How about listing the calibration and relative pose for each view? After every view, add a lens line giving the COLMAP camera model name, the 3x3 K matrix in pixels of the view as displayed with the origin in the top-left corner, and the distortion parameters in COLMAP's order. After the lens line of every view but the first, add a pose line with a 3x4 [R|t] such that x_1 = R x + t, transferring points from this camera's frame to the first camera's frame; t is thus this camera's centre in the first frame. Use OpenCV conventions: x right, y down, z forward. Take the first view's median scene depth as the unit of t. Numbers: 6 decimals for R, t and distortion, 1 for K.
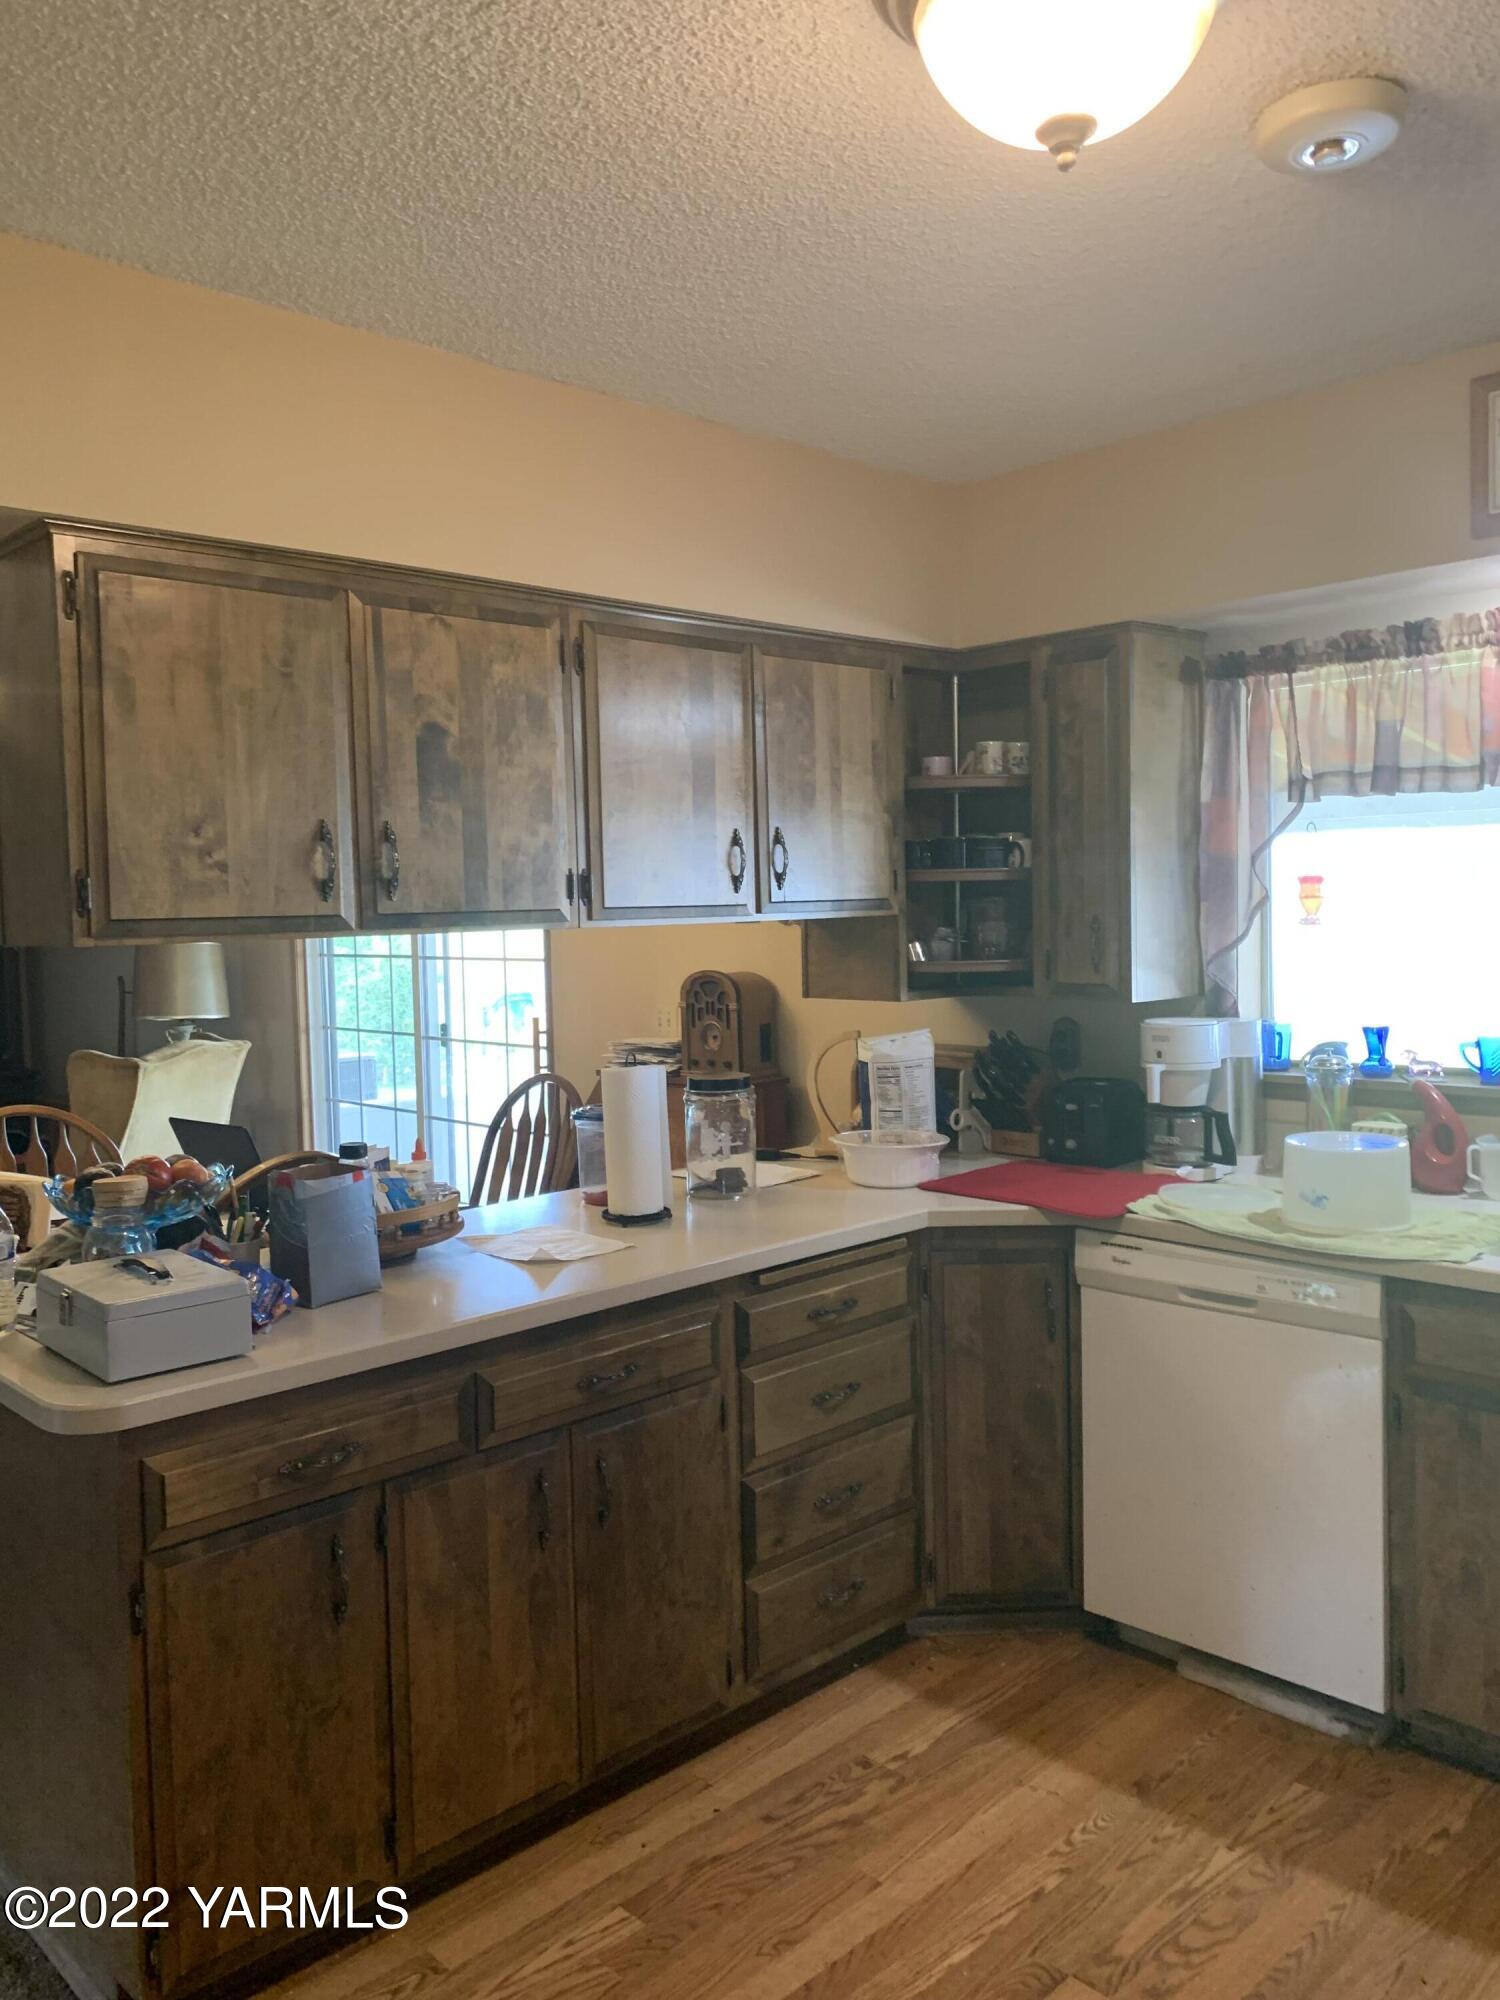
lens RADIAL K [[1522.0, 0, 742.4], [0, 1522.0, 991.2], [0, 0, 1]] dist [0.021011, -0.024303]
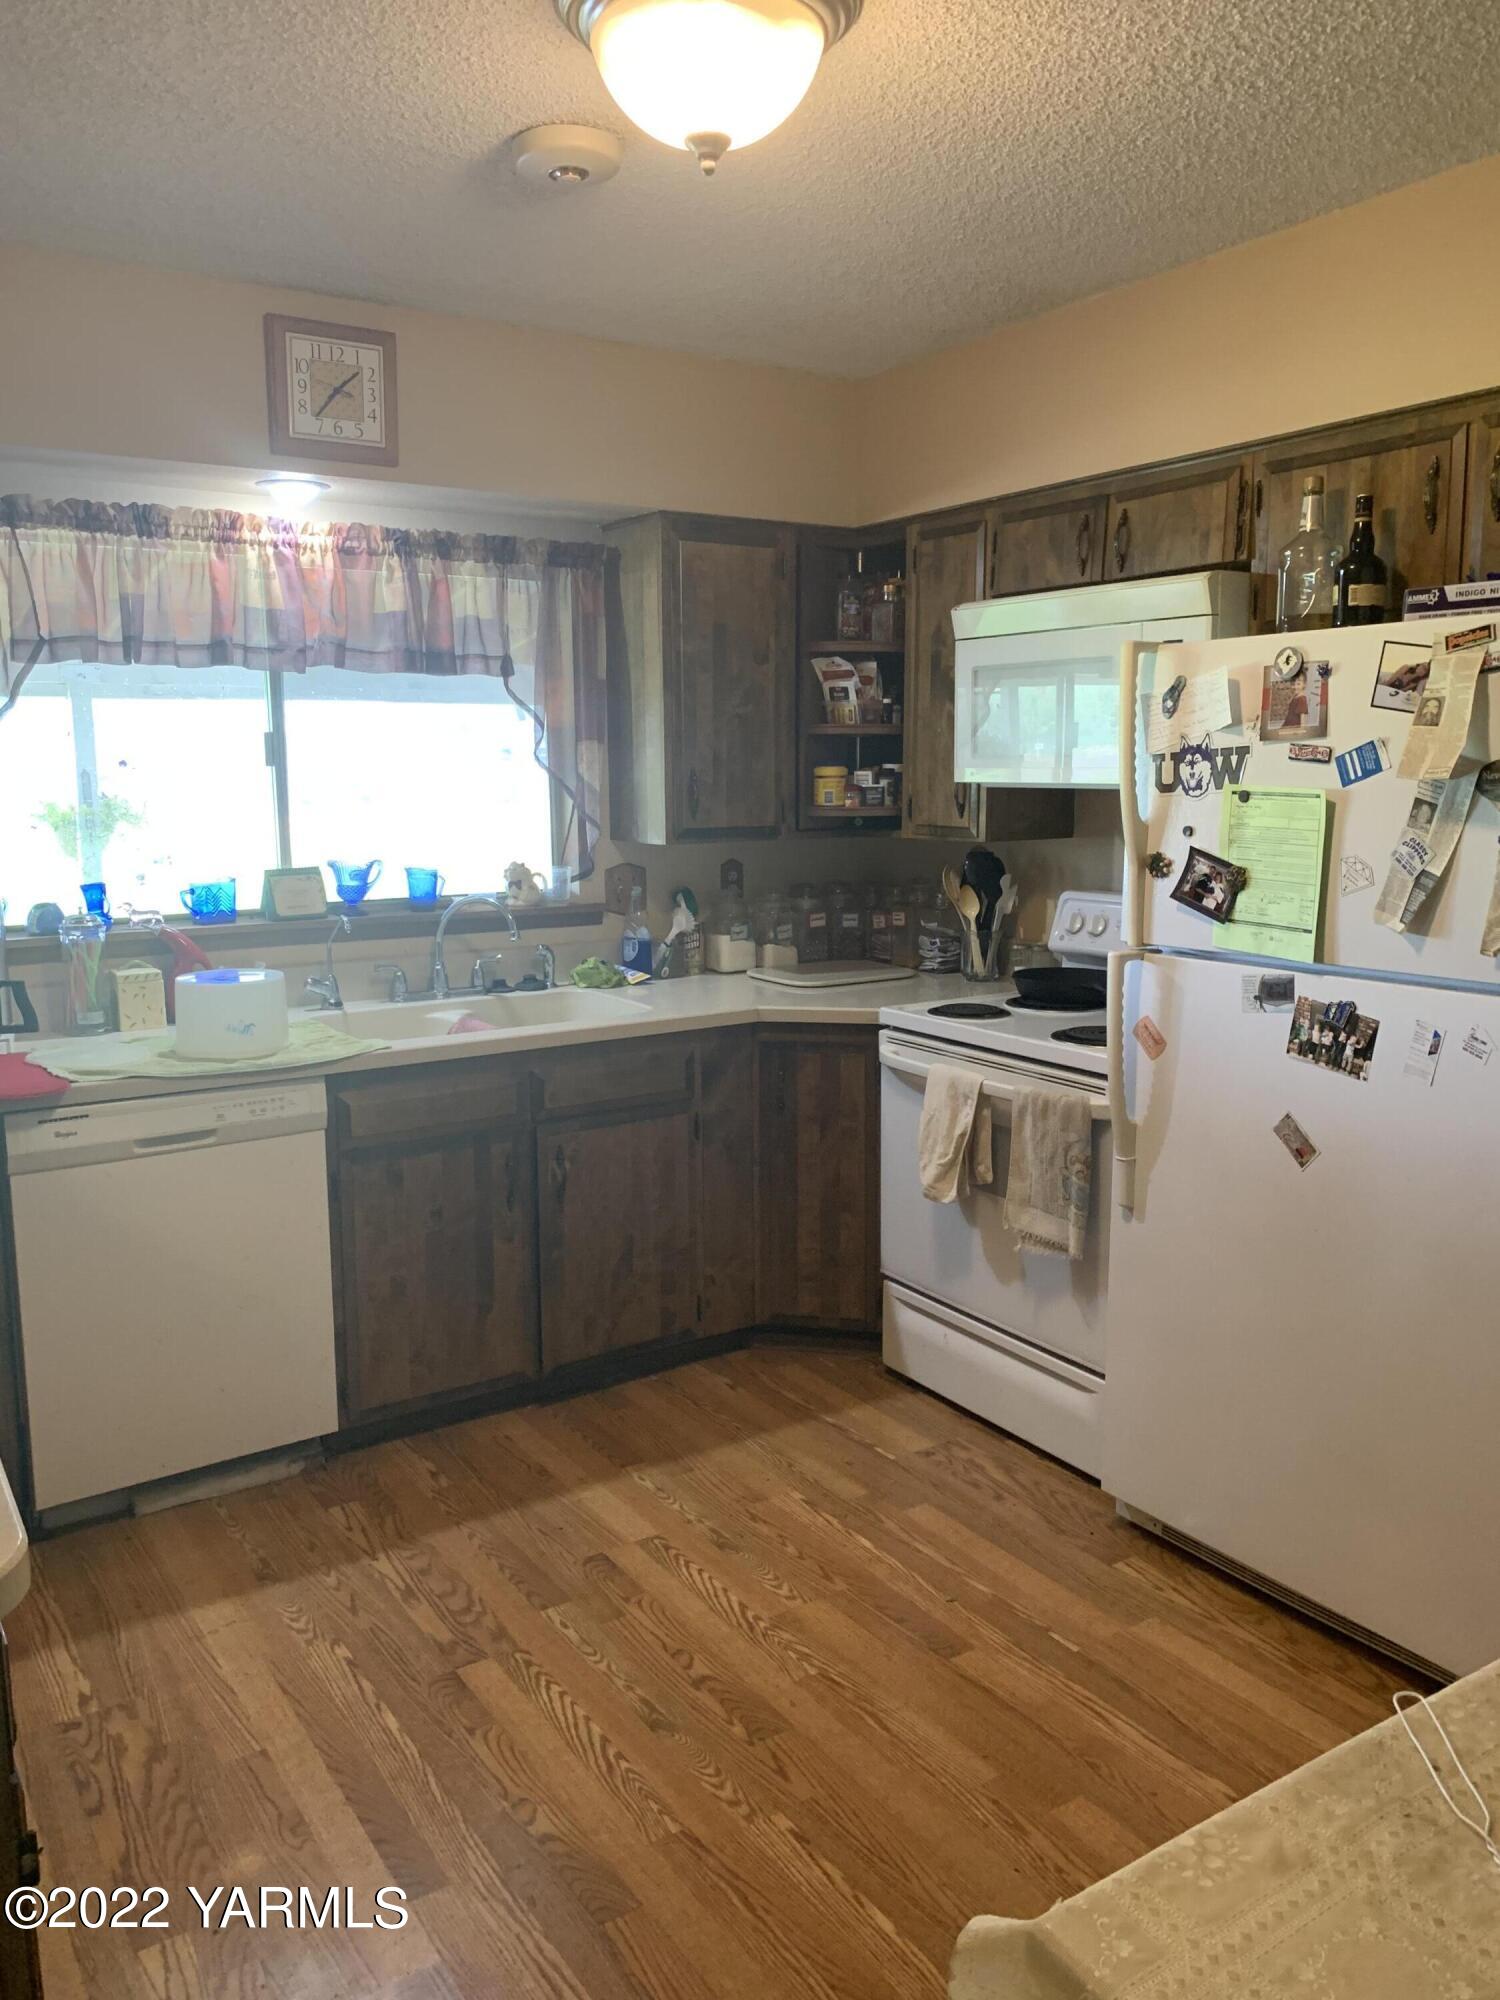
lens RADIAL K [[1522.0, 0, 740.9], [0, 1522.0, 1003.9], [0, 0, 1]] dist [0.021011, -0.024303]
pose [[0.185979, -0.133353, 0.973462, -0.648150], [0.057303, 0.990533, 0.124744, -0.000849], [-0.980881, 0.032583, 0.191860, 0.423750]]
